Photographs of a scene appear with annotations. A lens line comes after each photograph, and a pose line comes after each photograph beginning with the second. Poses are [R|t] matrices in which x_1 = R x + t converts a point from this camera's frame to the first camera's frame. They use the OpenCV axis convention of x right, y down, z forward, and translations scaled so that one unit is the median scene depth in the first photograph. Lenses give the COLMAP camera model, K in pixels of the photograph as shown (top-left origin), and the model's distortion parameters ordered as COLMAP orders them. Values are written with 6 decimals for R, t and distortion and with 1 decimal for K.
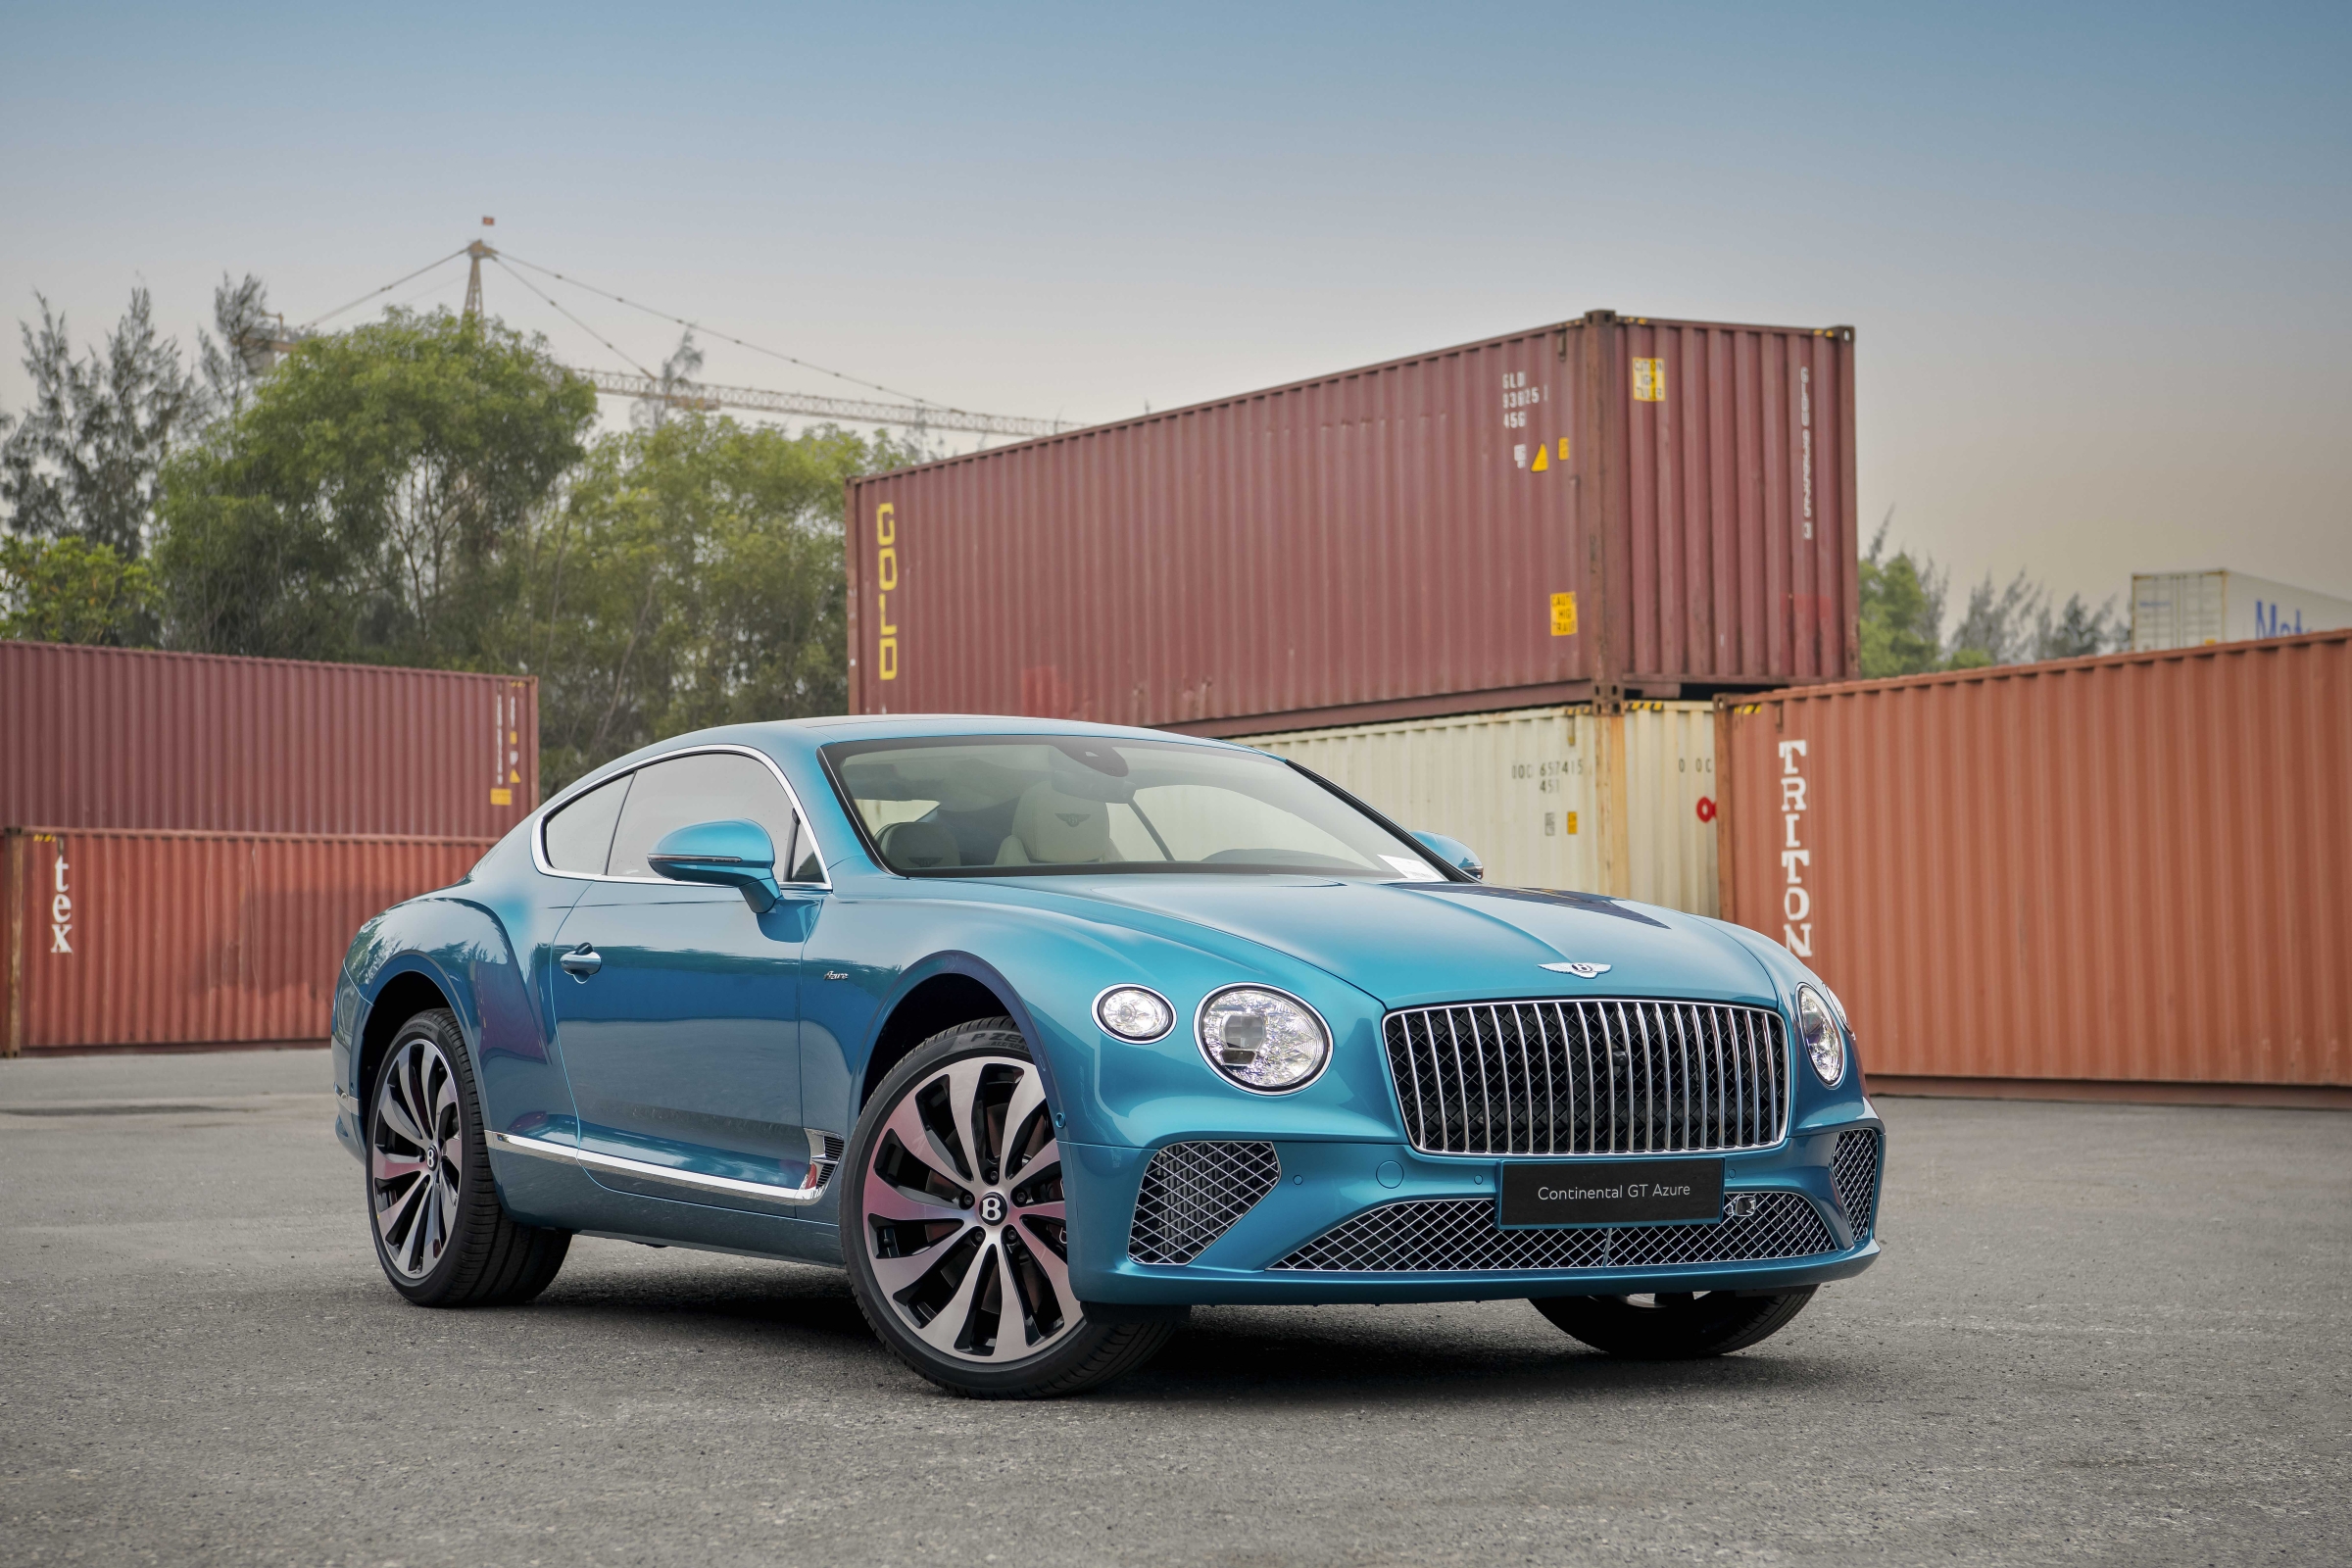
lens RADIAL K [[4746.5, 0, 1176.0], [0, 4746.5, 784.0], [0, 0, 1]] dist [0.380730, -0.027406]
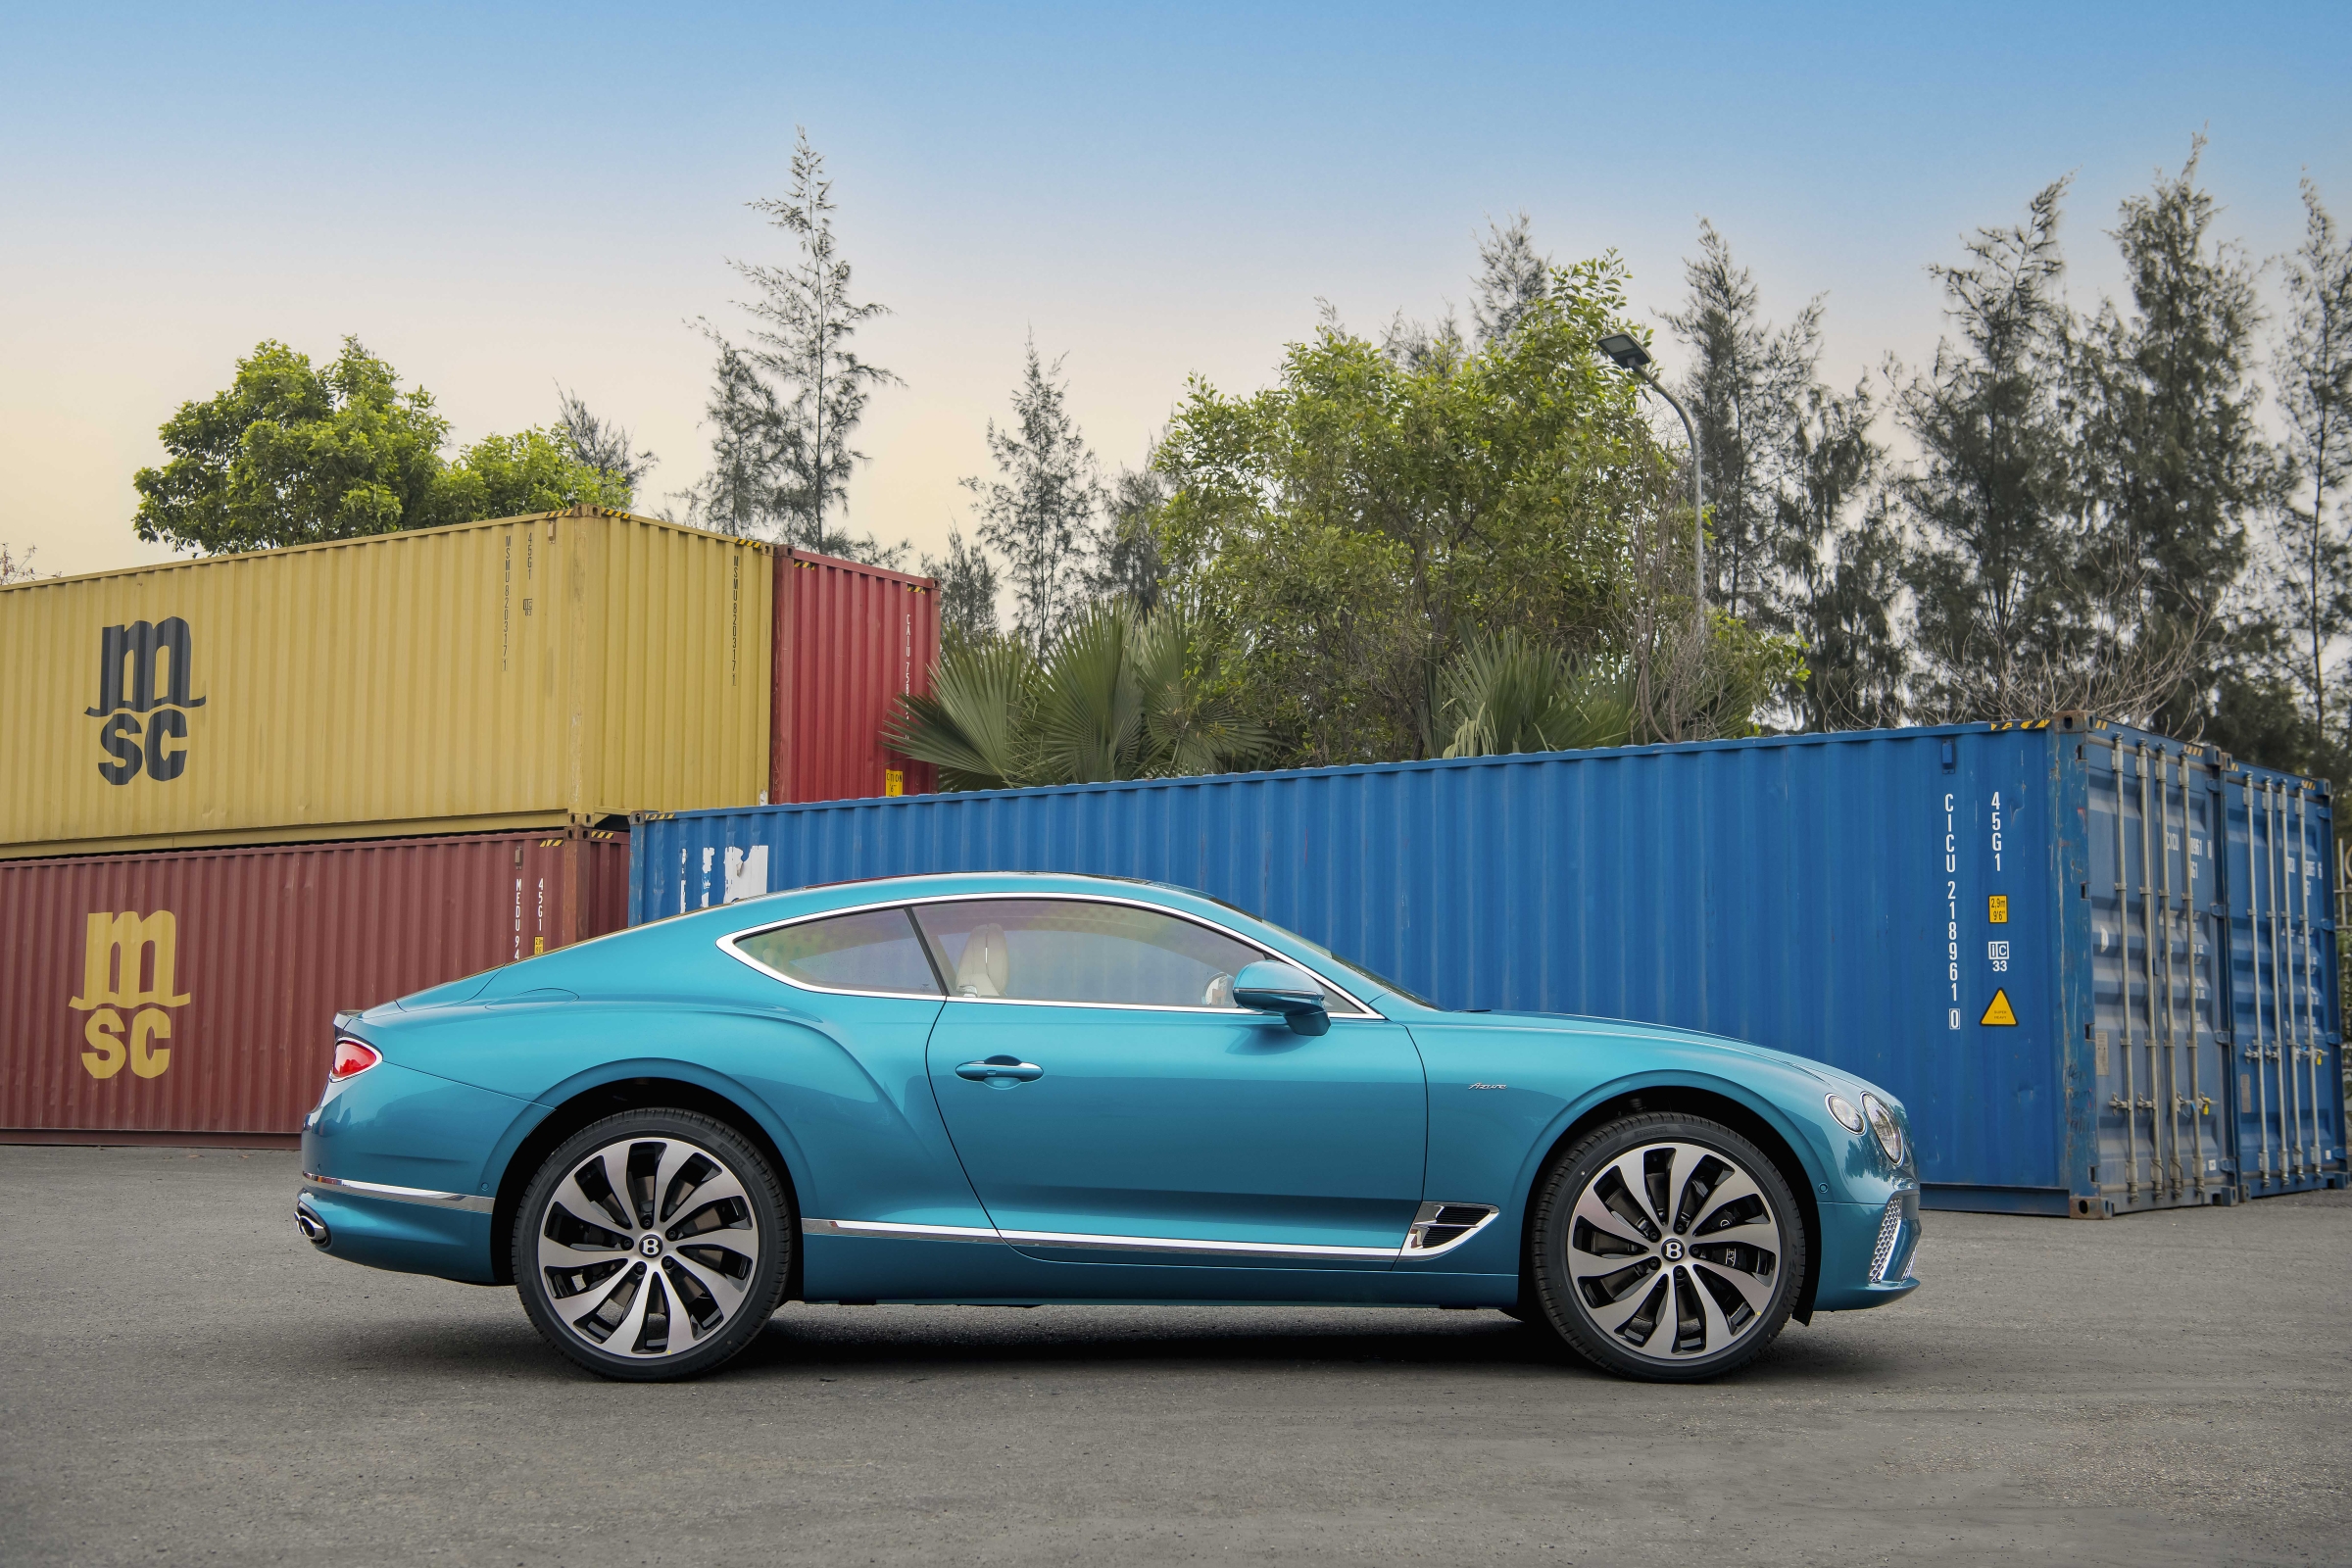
lens RADIAL K [[2961.3, 0, 1176.0], [0, 2961.3, 784.0], [0, 0, 1]] dist [0.144515, -0.010013]
pose [[0.454641, 0.073097, 0.887670, -0.921439], [-0.041679, 0.997281, -0.060776, 0.011515], [-0.889699, -0.009366, 0.456452, 0.748538]]
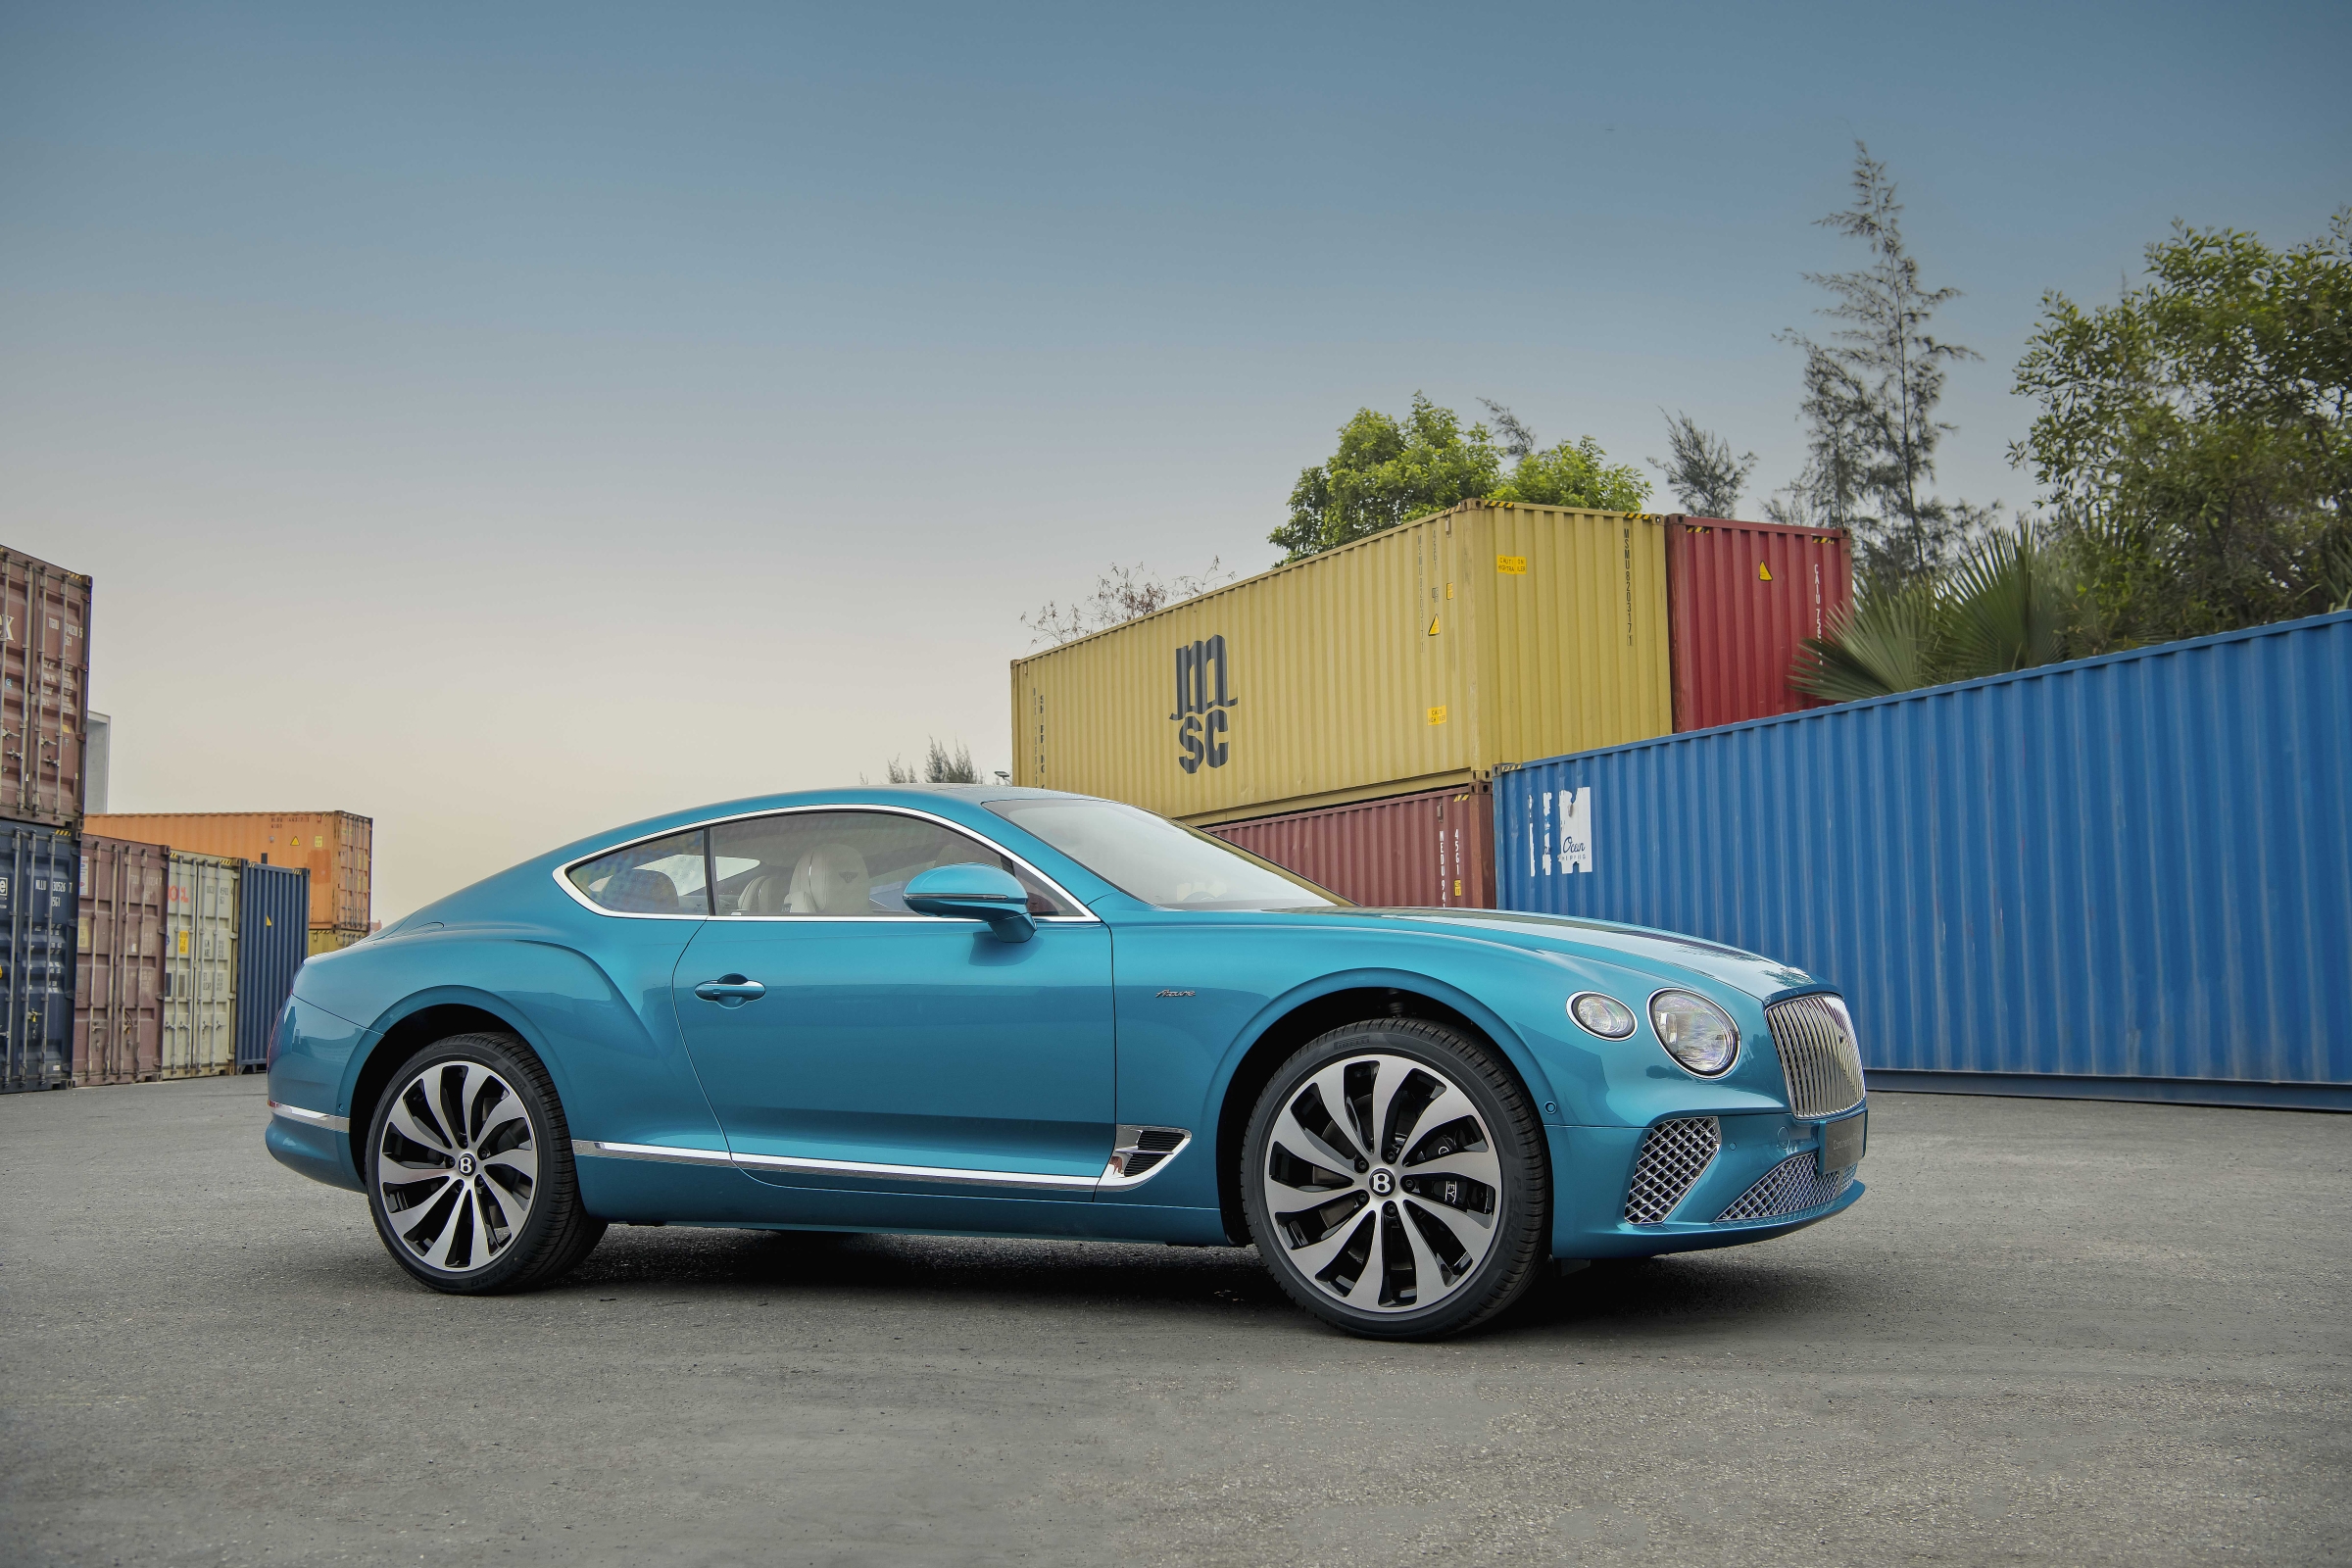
lens RADIAL K [[2429.0, 0, 1176.0], [0, 2429.0, 784.0], [0, 0, 1]] dist [0.053223, -0.016116]
pose [[0.847265, 0.019385, 0.530817, -0.417474], [0.004047, 0.999069, -0.042943, 0.016443], [-0.531155, 0.038533, 0.846398, 0.529449]]
